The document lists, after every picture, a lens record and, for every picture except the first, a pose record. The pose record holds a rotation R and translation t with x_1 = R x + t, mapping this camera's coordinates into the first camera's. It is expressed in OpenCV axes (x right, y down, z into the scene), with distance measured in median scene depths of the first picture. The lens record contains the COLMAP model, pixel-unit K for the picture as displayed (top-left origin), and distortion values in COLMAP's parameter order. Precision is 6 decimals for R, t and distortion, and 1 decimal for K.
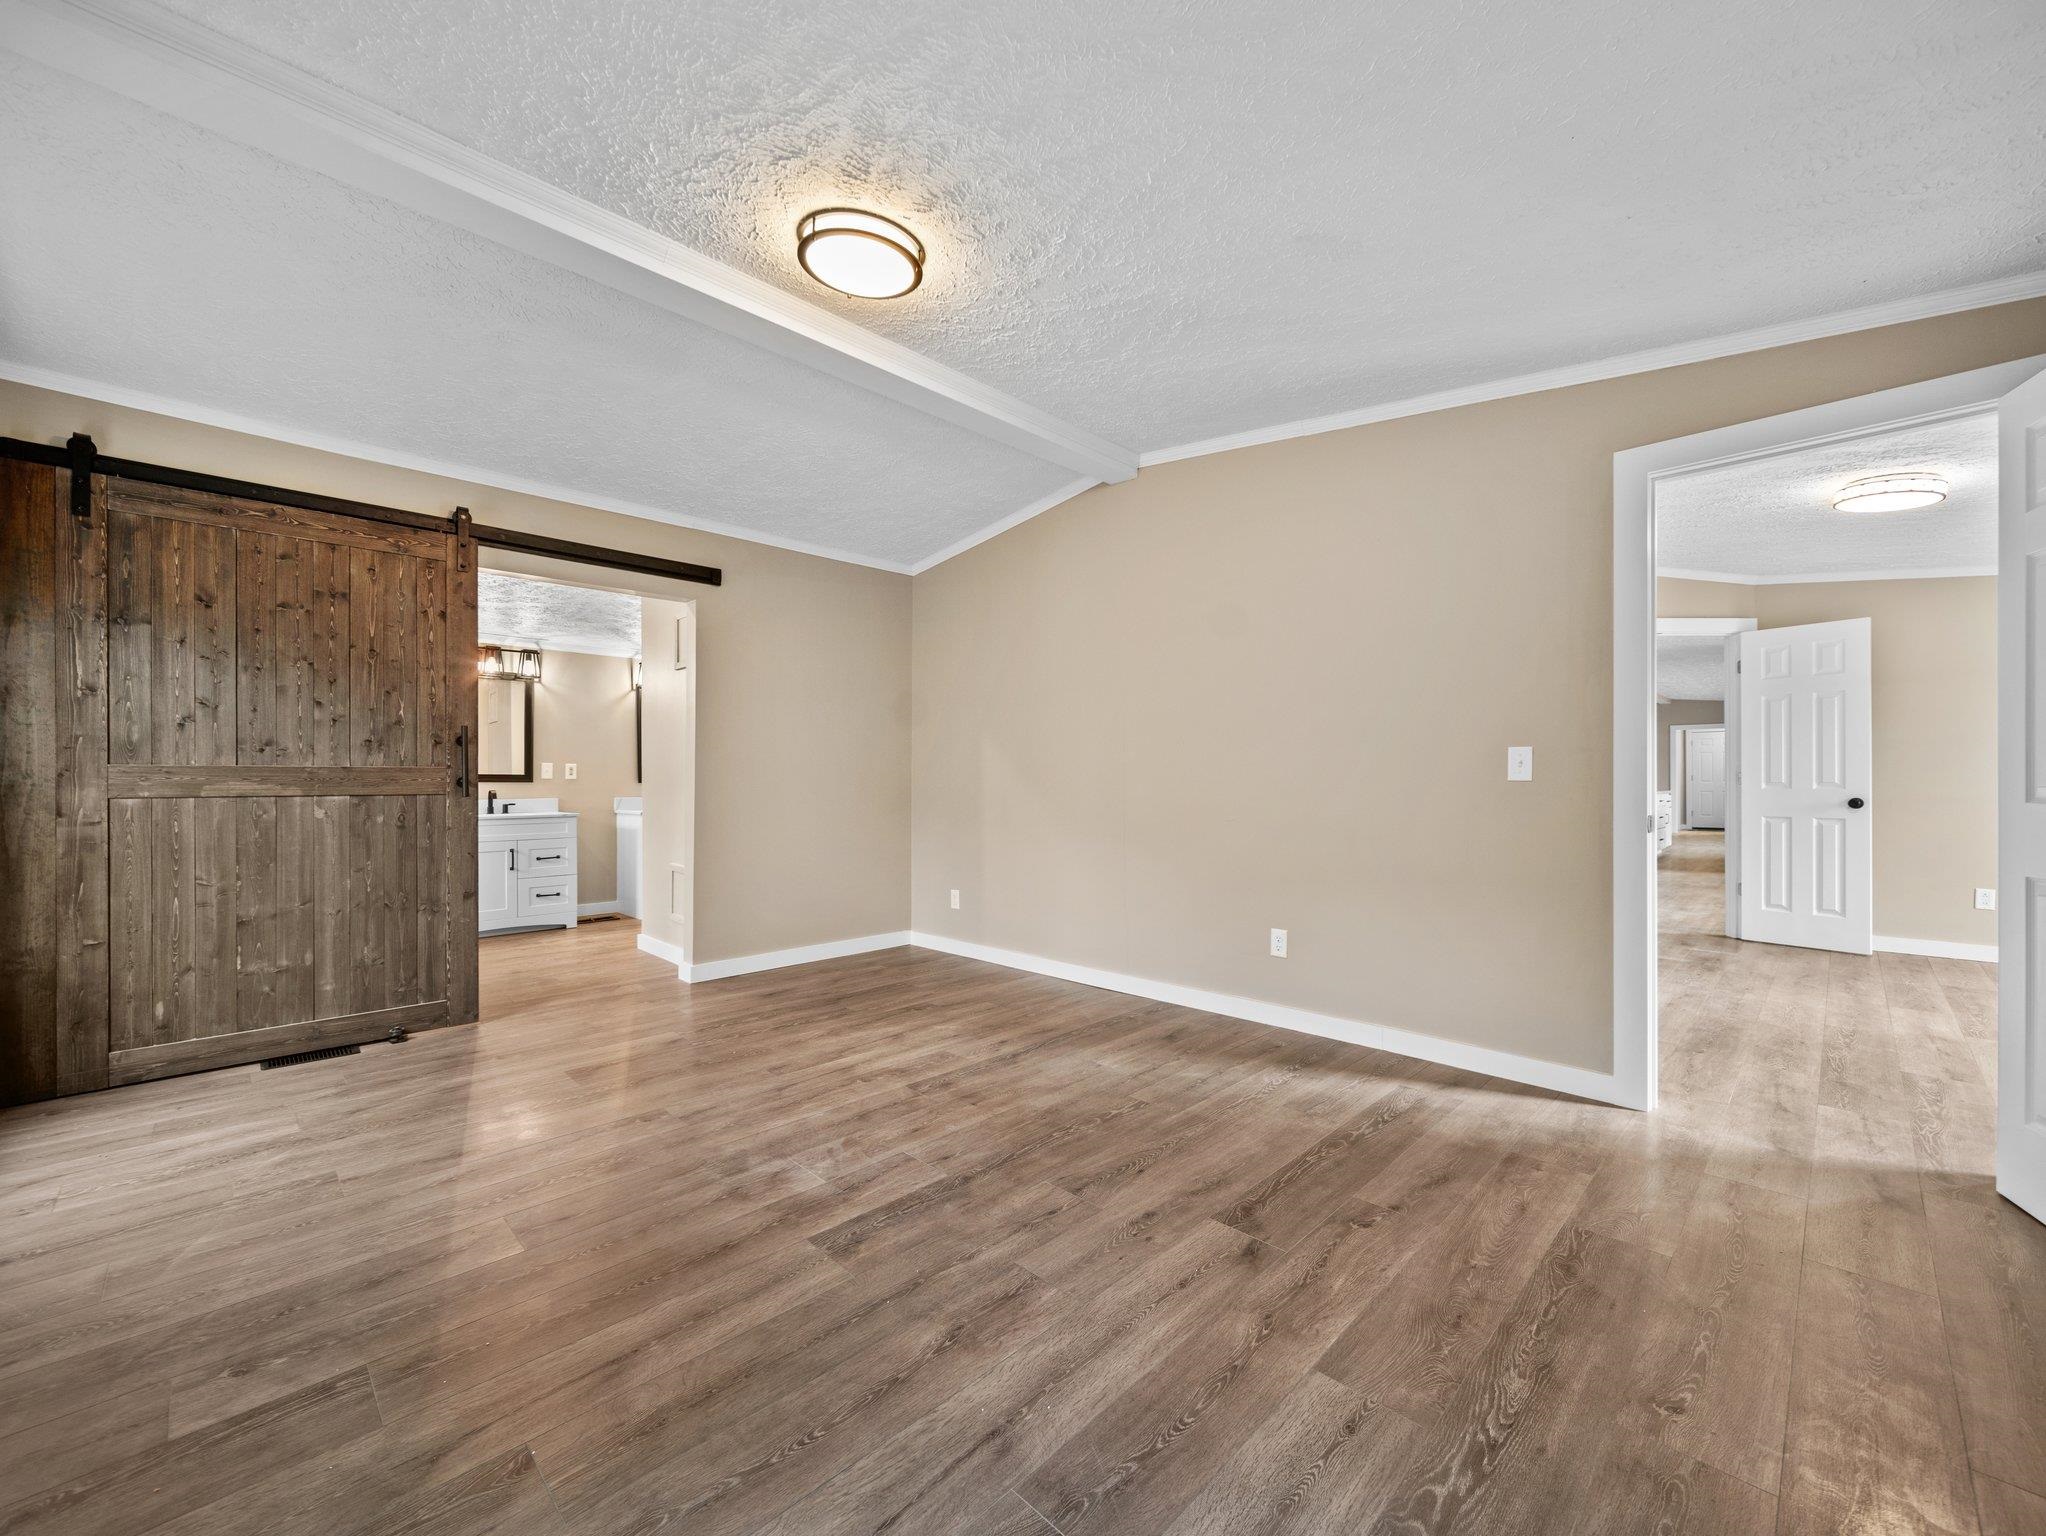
lens RADIAL K [[816.0, 0, 1027.1], [0, 816.0, 777.6], [0, 0, 1]] dist [-0.001651, -0.001351]
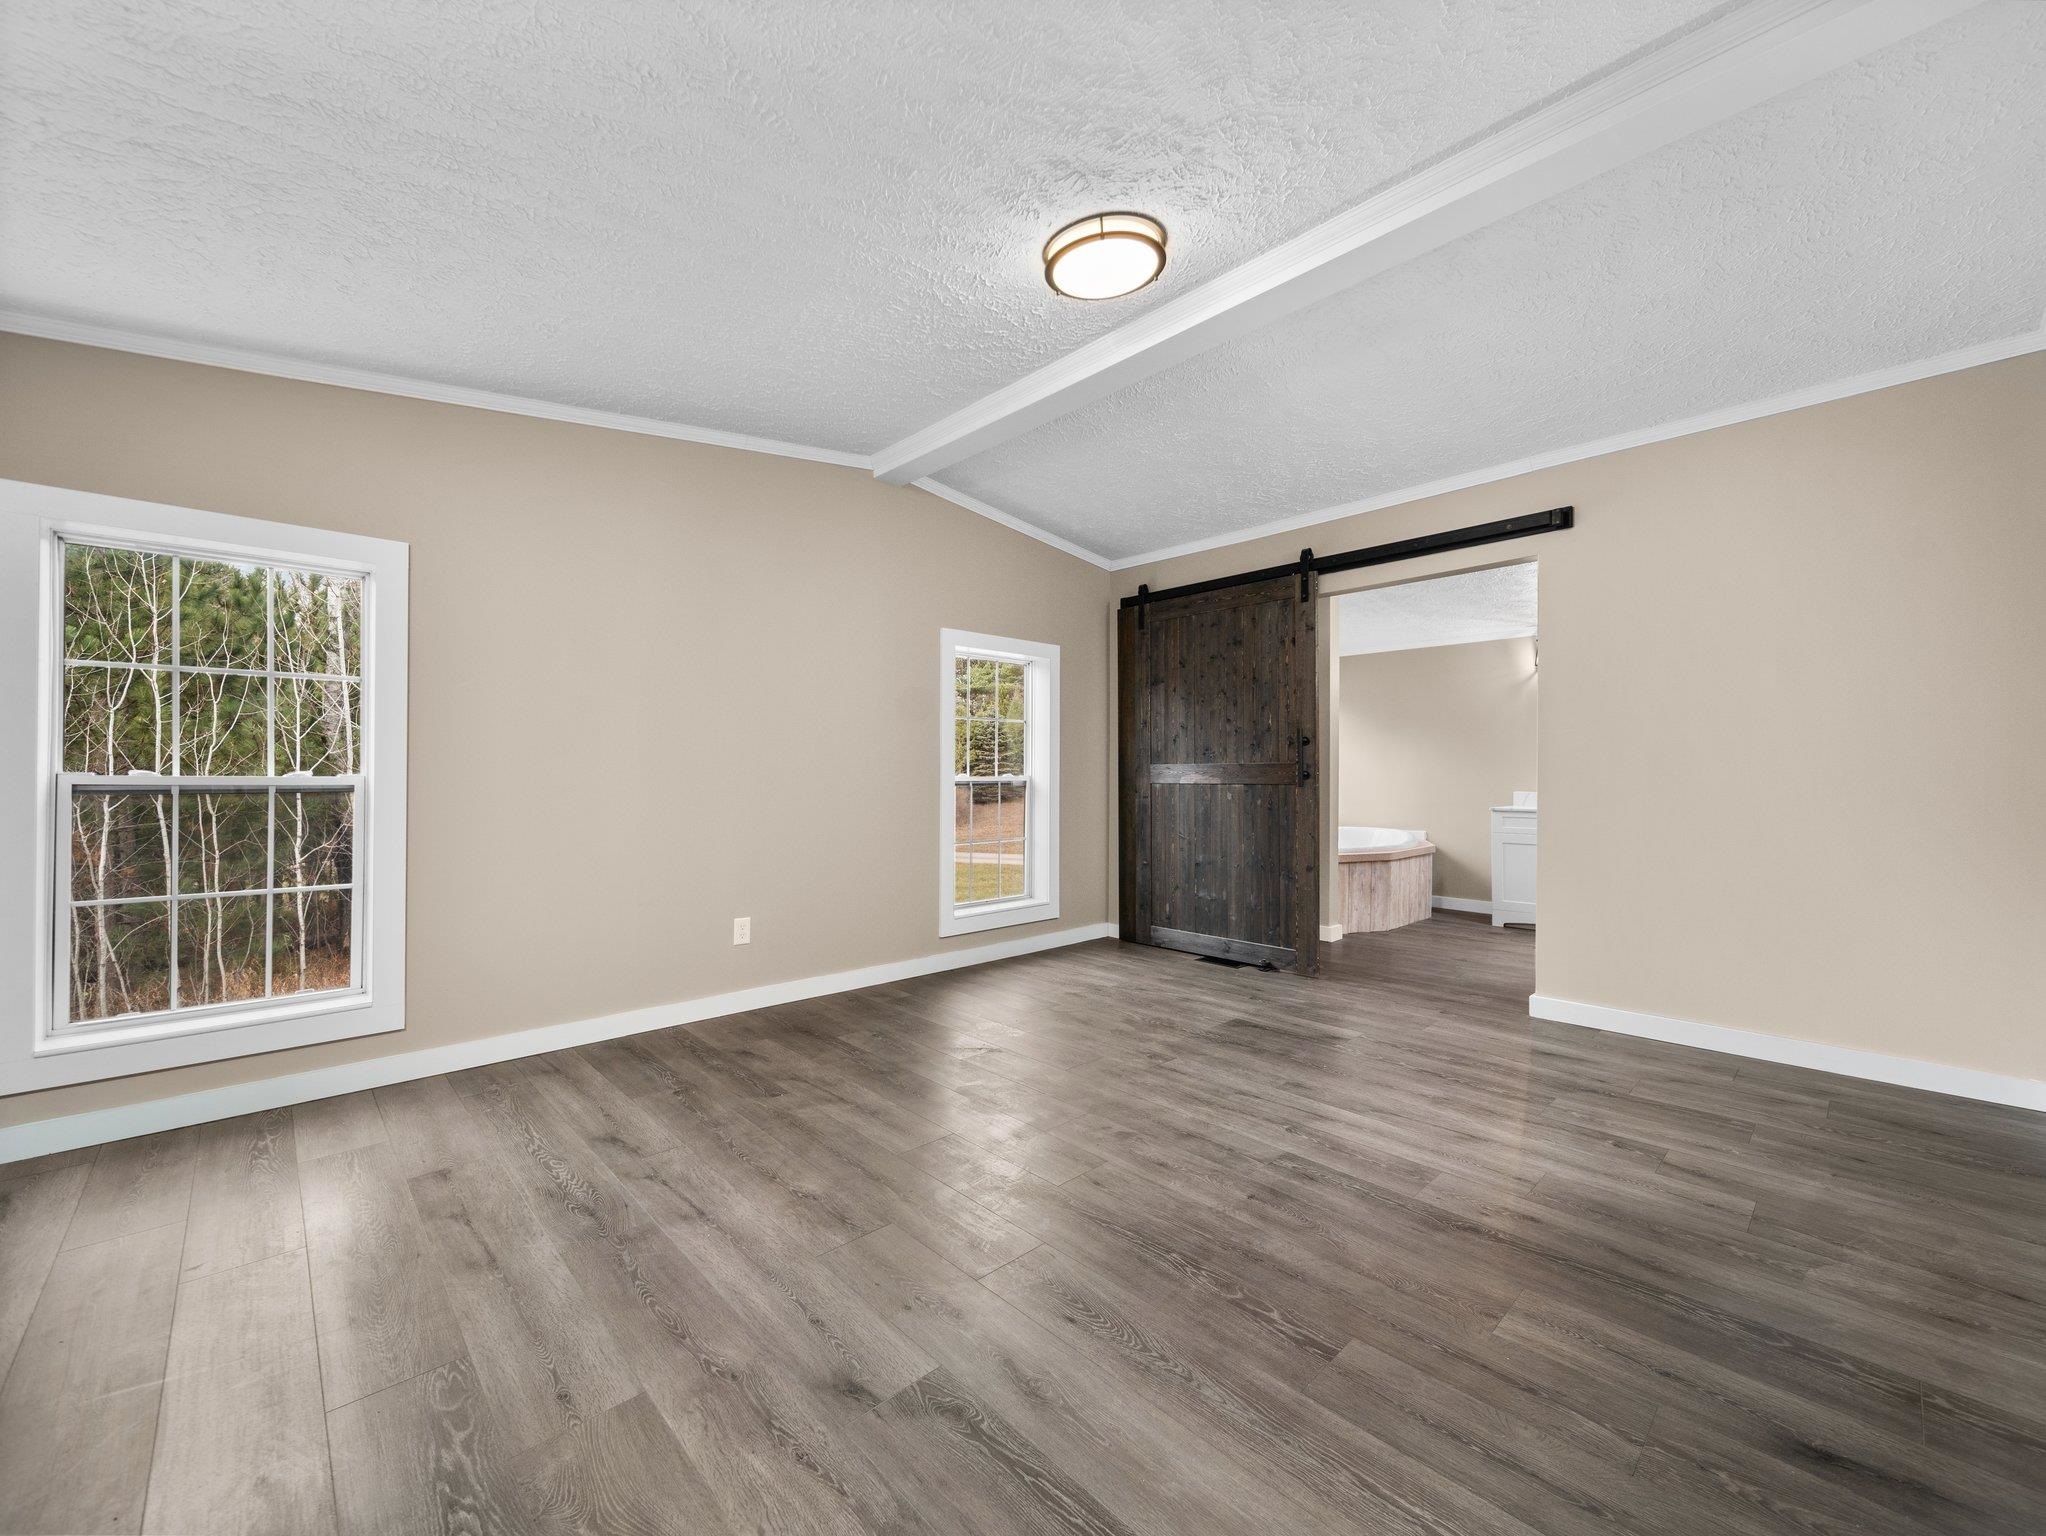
lens RADIAL K [[816.0, 0, 1017.6], [0, 816.0, 767.5], [0, 0, 1]] dist [-0.001651, -0.001351]
pose [[-0.033905, -0.006177, -0.999406, 0.674434], [0.004262, 0.999971, -0.006325, 0.000400], [0.999416, -0.004474, -0.033878, 0.766991]]
